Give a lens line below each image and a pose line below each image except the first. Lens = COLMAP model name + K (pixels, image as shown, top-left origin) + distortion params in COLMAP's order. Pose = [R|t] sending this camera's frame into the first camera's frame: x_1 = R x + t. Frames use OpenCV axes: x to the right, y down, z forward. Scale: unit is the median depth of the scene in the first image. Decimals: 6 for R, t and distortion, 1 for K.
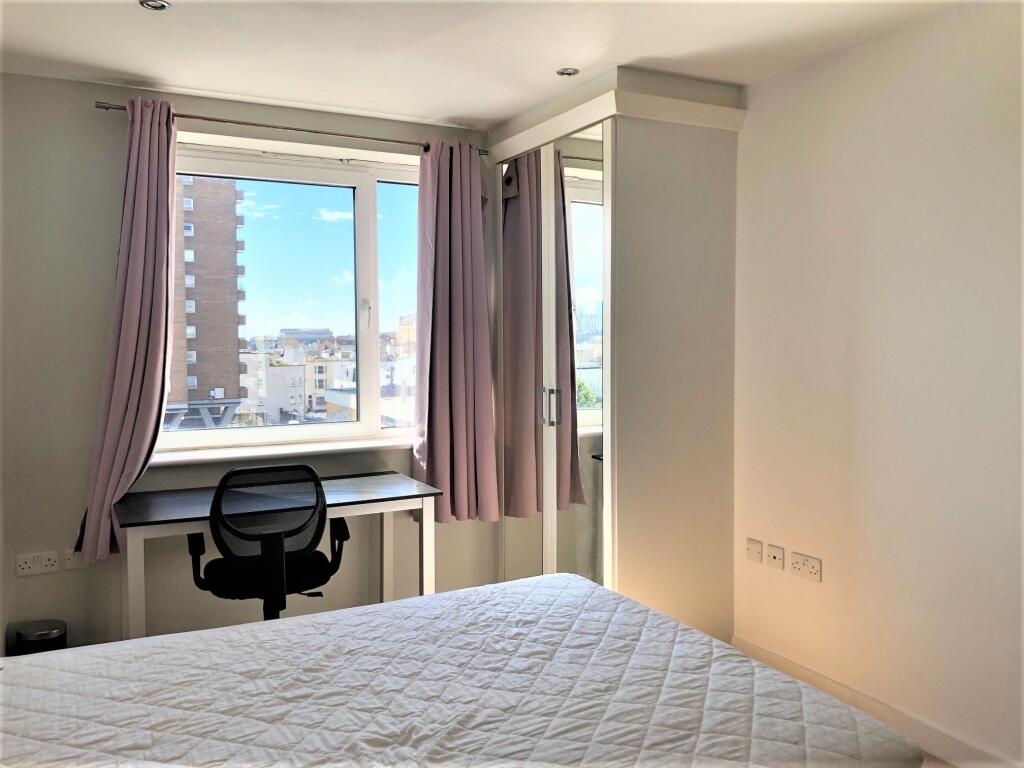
lens RADIAL K [[792.4, 0, 512.0], [0, 792.4, 384.0], [0, 0, 1]] dist [-0.001929, -0.060847]
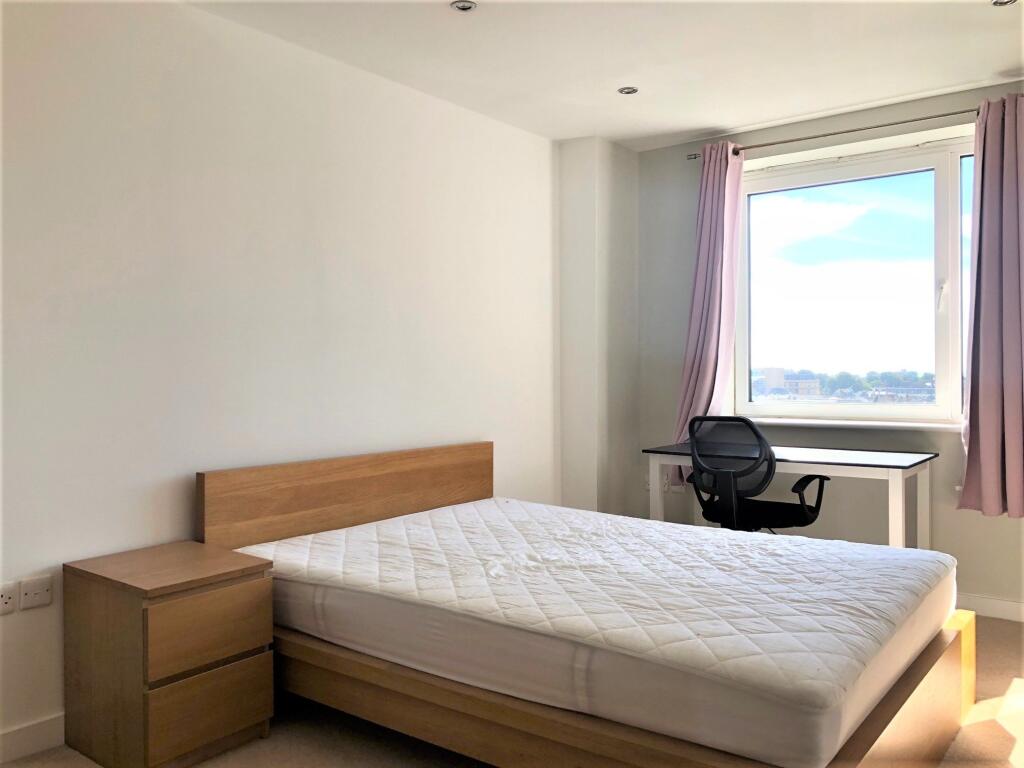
lens RADIAL K [[792.4, 0, 512.0], [0, 792.4, 384.0], [0, 0, 1]] dist [-0.001929, -0.060847]
pose [[0.453171, 0.007617, -0.891391, 0.564861], [-0.027929, 0.999594, -0.005657, 0.053477], [0.890986, 0.027459, 0.453200, 0.114787]]
